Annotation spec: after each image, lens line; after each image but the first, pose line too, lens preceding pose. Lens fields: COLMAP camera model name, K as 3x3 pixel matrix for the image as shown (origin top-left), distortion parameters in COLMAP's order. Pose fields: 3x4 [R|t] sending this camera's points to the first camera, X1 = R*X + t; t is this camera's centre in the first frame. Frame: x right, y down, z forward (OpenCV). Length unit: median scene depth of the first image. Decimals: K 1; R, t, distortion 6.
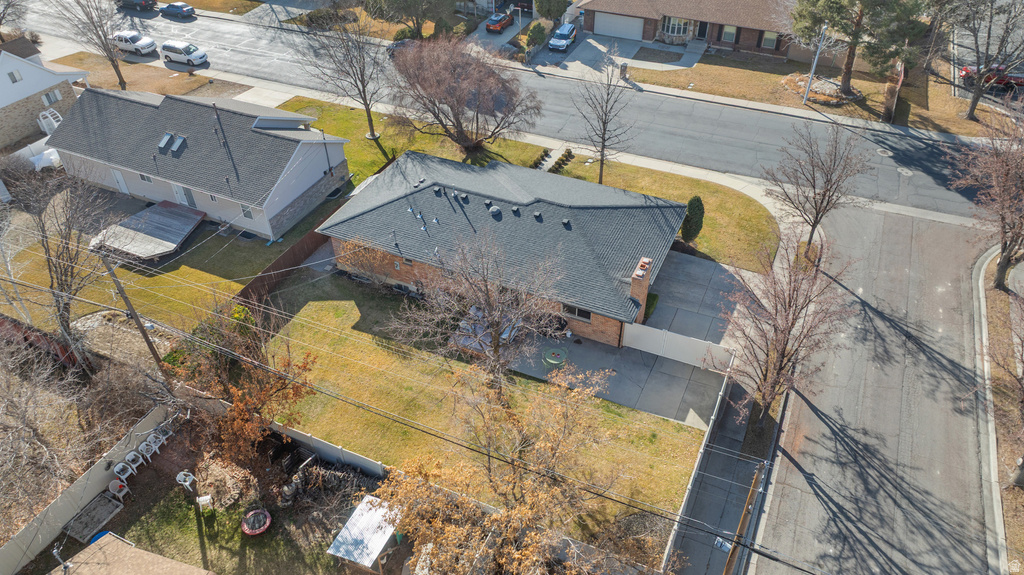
lens RADIAL K [[726.4, 0, 516.5], [0, 726.4, 288.7], [0, 0, 1]] dist [-0.043990, 0.062904]
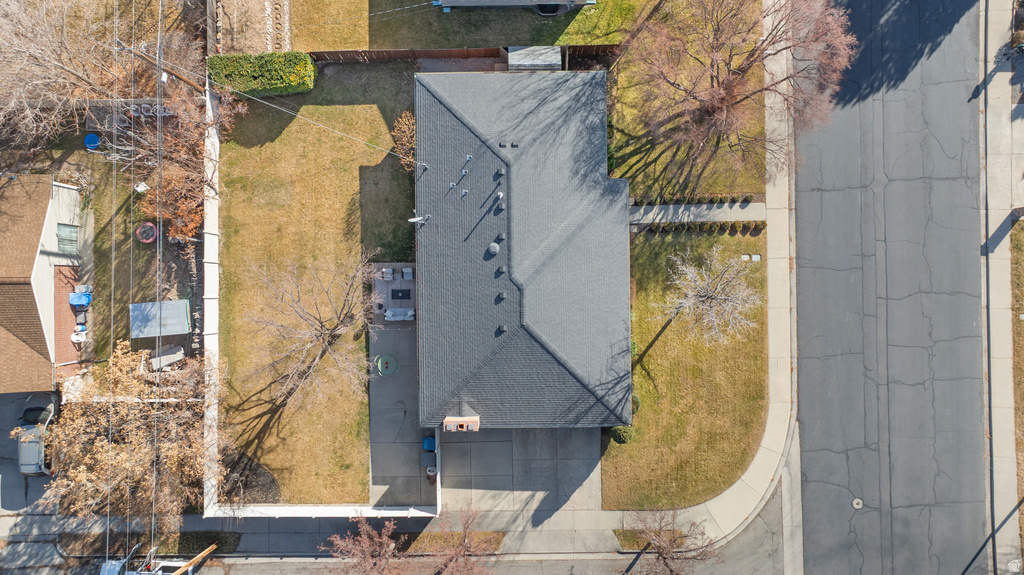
lens RADIAL K [[726.4, 0, 508.8], [0, 726.4, 286.7], [0, 0, 1]] dist [-0.043990, 0.062904]
pose [[0.426359, 0.904475, 0.011918, 0.010324], [-0.577858, 0.262212, 0.772868, -0.816488], [0.695915, -0.336406, 0.634455, 0.412947]]
